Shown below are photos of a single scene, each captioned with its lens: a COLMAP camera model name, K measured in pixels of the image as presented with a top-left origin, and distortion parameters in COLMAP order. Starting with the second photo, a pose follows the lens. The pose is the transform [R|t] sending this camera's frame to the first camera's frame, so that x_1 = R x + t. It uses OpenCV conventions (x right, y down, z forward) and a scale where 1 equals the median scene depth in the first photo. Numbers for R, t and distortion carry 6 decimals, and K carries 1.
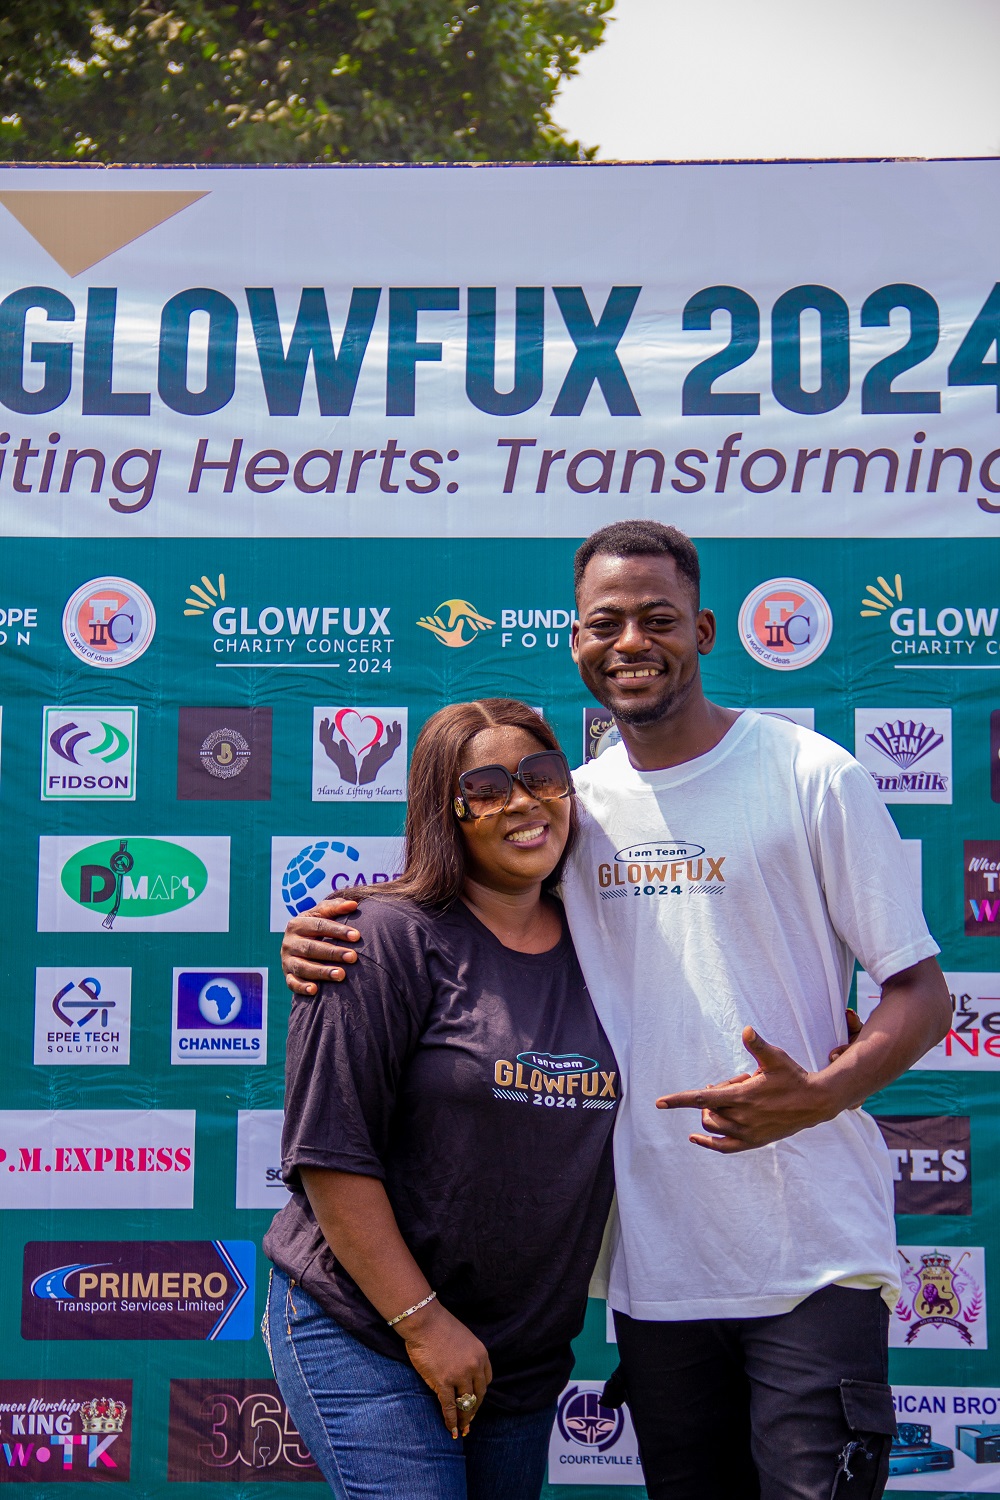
lens RADIAL K [[3882.0, 0, 498.4], [0, 3882.0, 764.5], [0, 0, 1]] dist [0.553183, 0.057118]
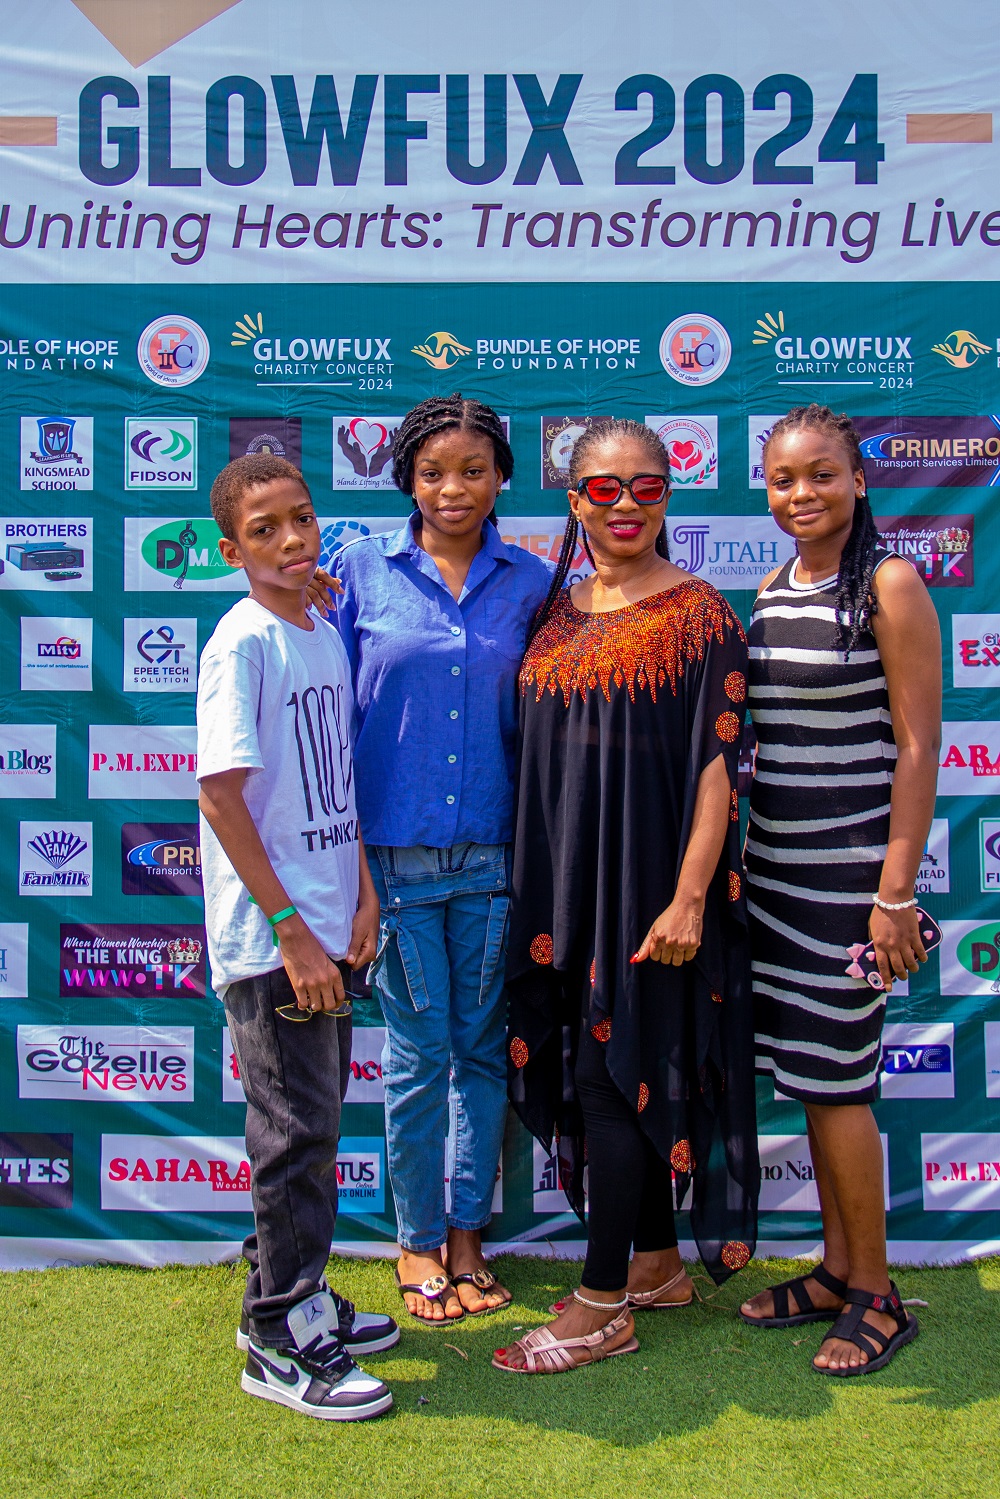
lens RADIAL K [[2049.6, 0, 529.2], [0, 2049.6, 745.1], [0, 0, 1]] dist [0.059532, 0.076532]
pose [[0.999851, -0.010697, 0.013529, 0.007551], [0.009453, 0.995994, 0.088921, 0.034029], [-0.014426, -0.088780, 0.995947, 0.307828]]
